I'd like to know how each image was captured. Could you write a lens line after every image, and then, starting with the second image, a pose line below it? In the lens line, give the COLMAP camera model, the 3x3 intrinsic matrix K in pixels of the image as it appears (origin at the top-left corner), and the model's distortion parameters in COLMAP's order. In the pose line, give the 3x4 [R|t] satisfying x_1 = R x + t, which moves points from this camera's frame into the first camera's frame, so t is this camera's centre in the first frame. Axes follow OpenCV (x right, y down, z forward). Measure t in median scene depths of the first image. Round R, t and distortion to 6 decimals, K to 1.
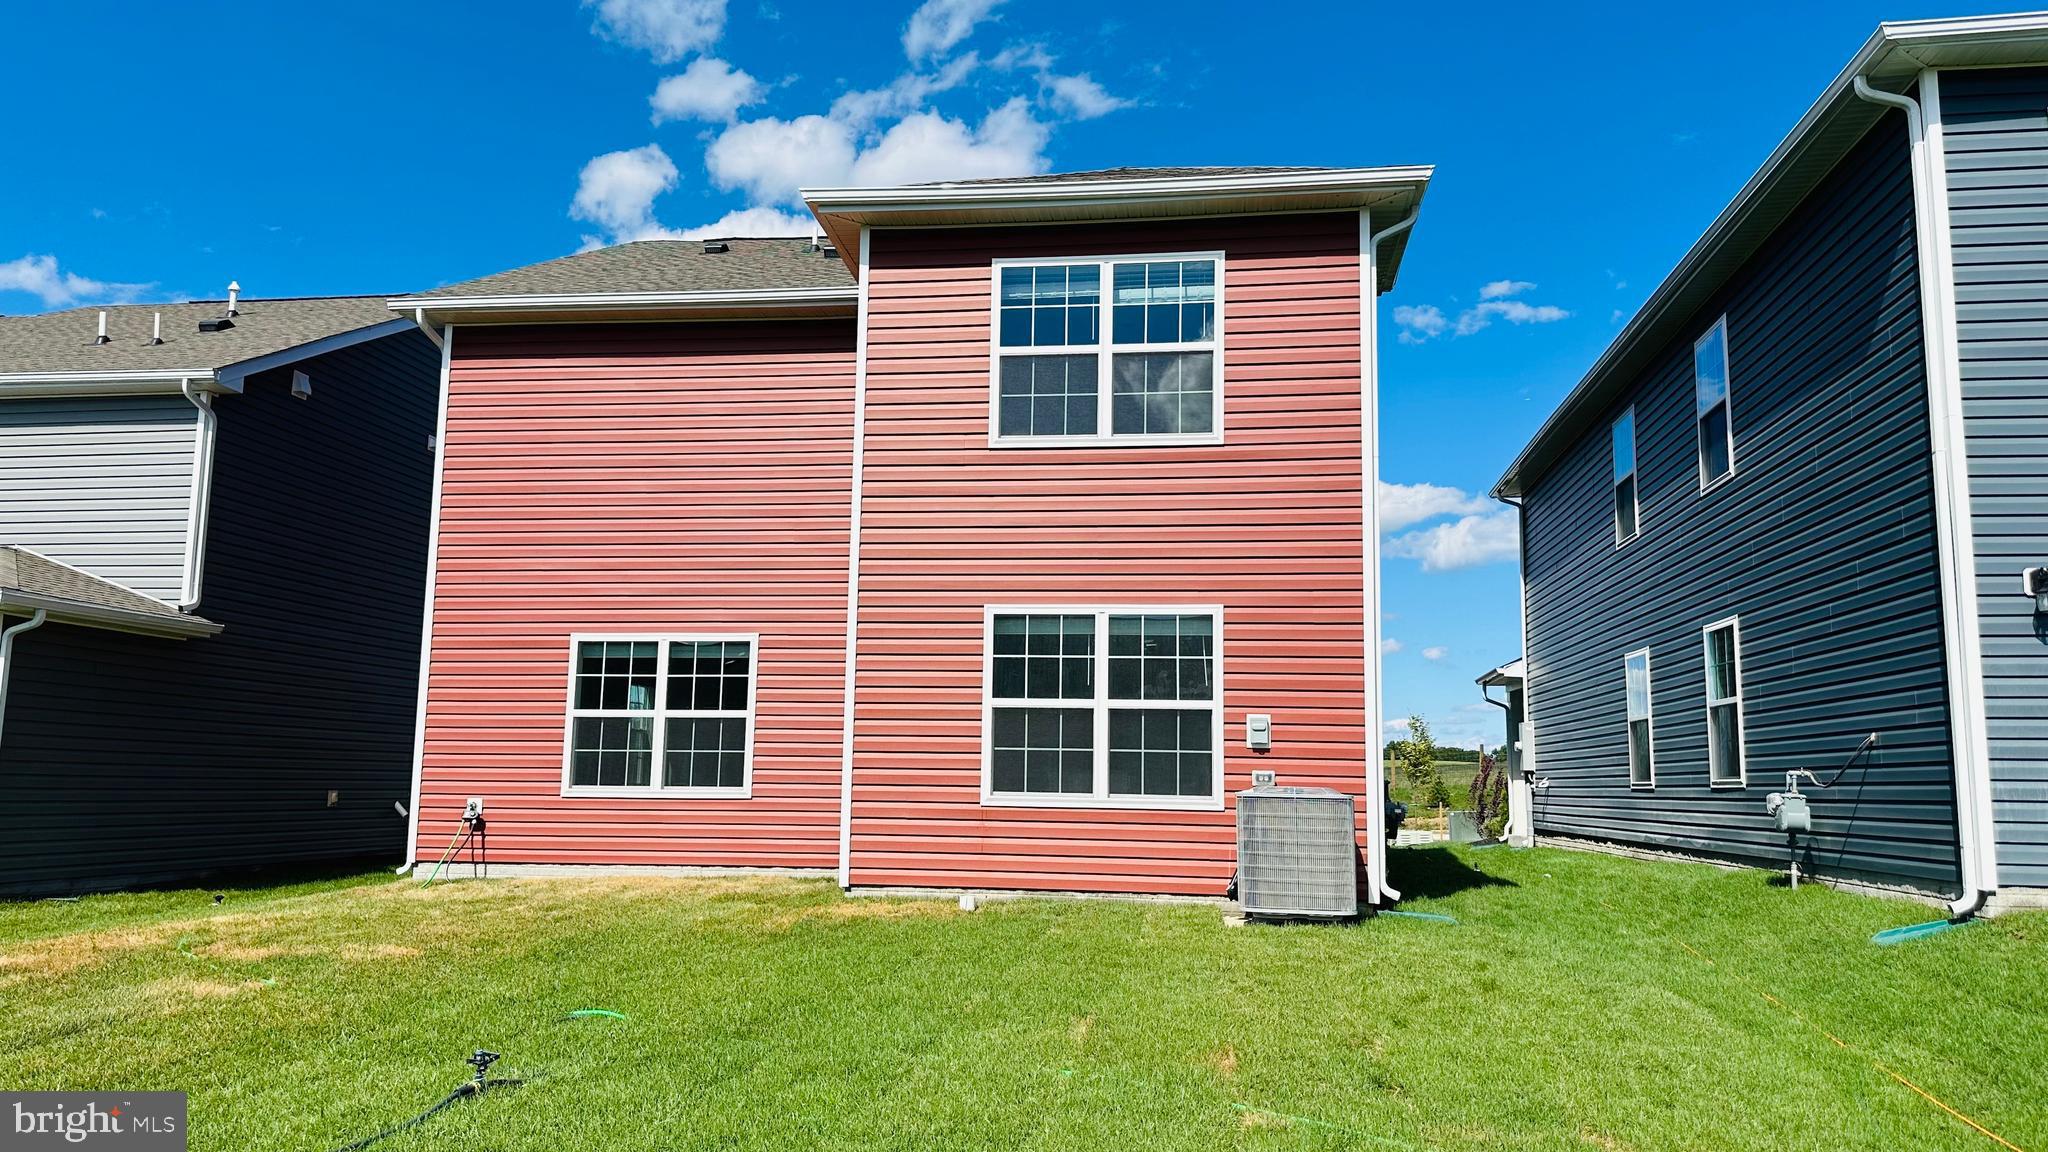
lens RADIAL K [[1448.5, 0, 1020.8], [0, 1448.5, 580.9], [0, 0, 1]] dist [0.029661, -0.047232]
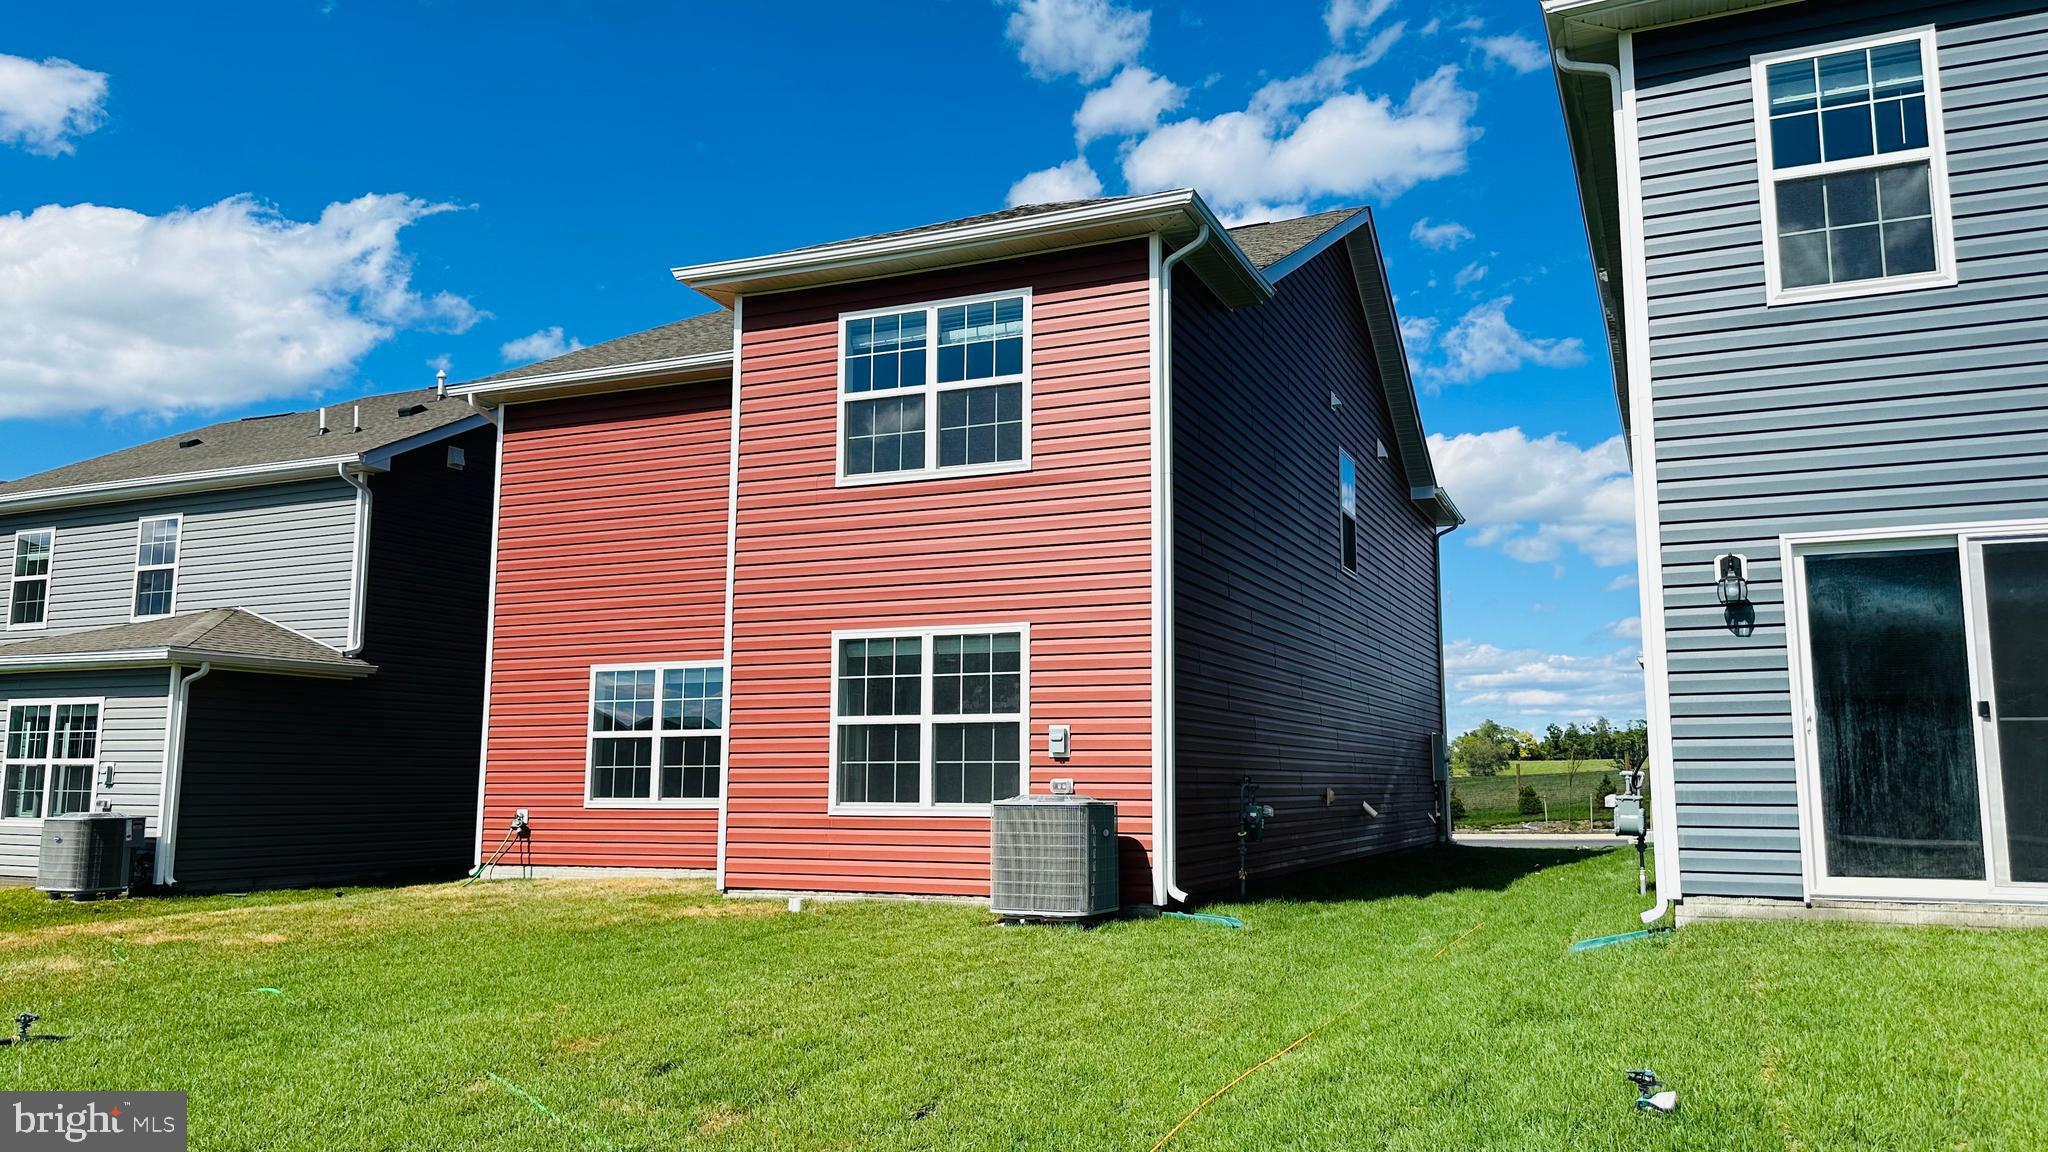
lens RADIAL K [[1448.5, 0, 1029.9], [0, 1448.5, 570.4], [0, 0, 1]] dist [0.029661, -0.047232]
pose [[0.963255, -0.052465, -0.263414, 0.402108], [0.050727, 0.998623, -0.013402, -0.006923], [0.263755, -0.000452, 0.964590, -0.018535]]
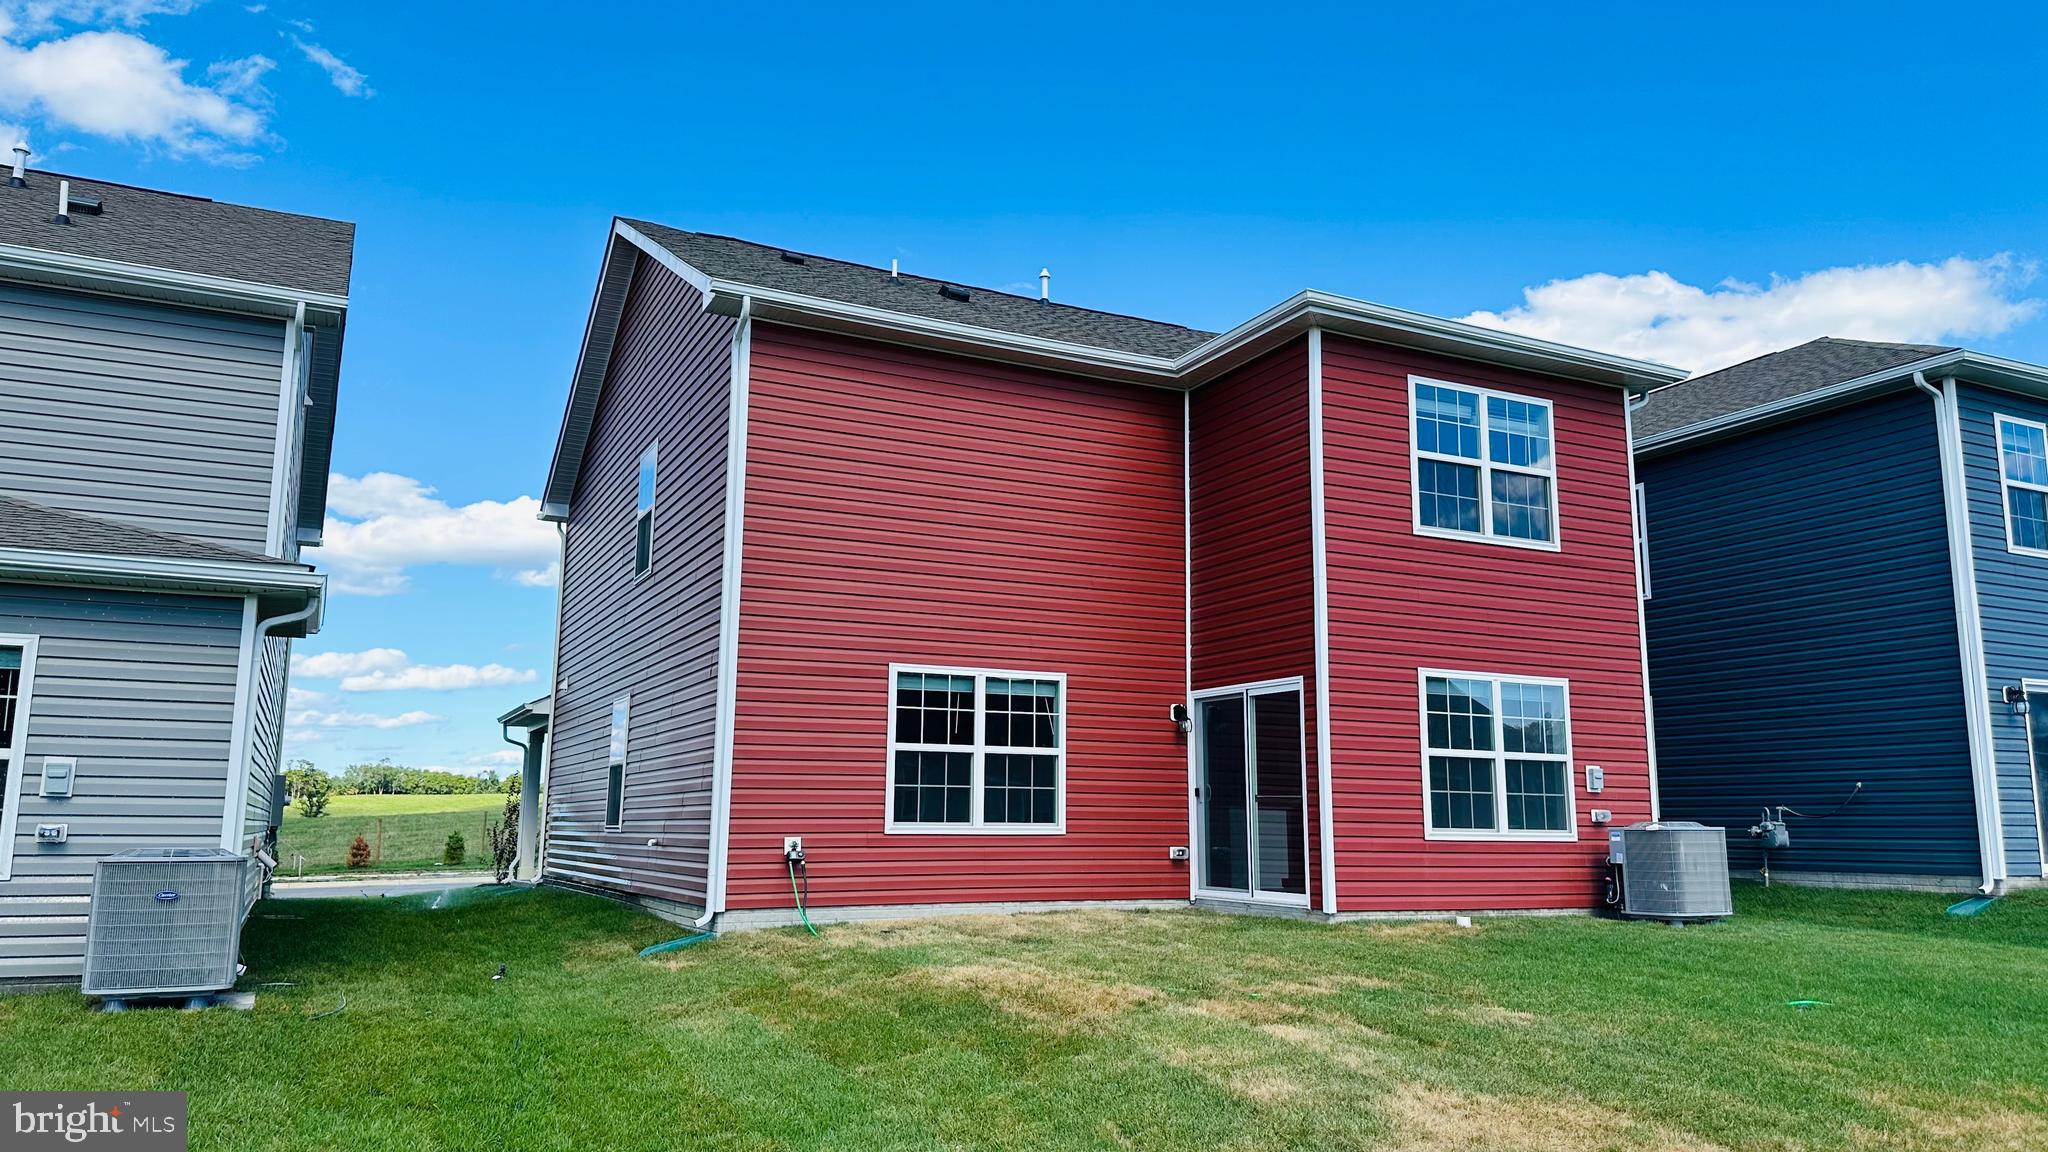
lens RADIAL K [[1448.5, 0, 1015.5], [0, 1448.5, 594.0], [0, 0, 1]] dist [0.029661, -0.047232]
pose [[0.824903, 0.083174, 0.559121, -0.945884], [-0.070487, 0.996531, -0.044249, 0.033244], [-0.560862, -0.002909, 0.827904, 0.199434]]
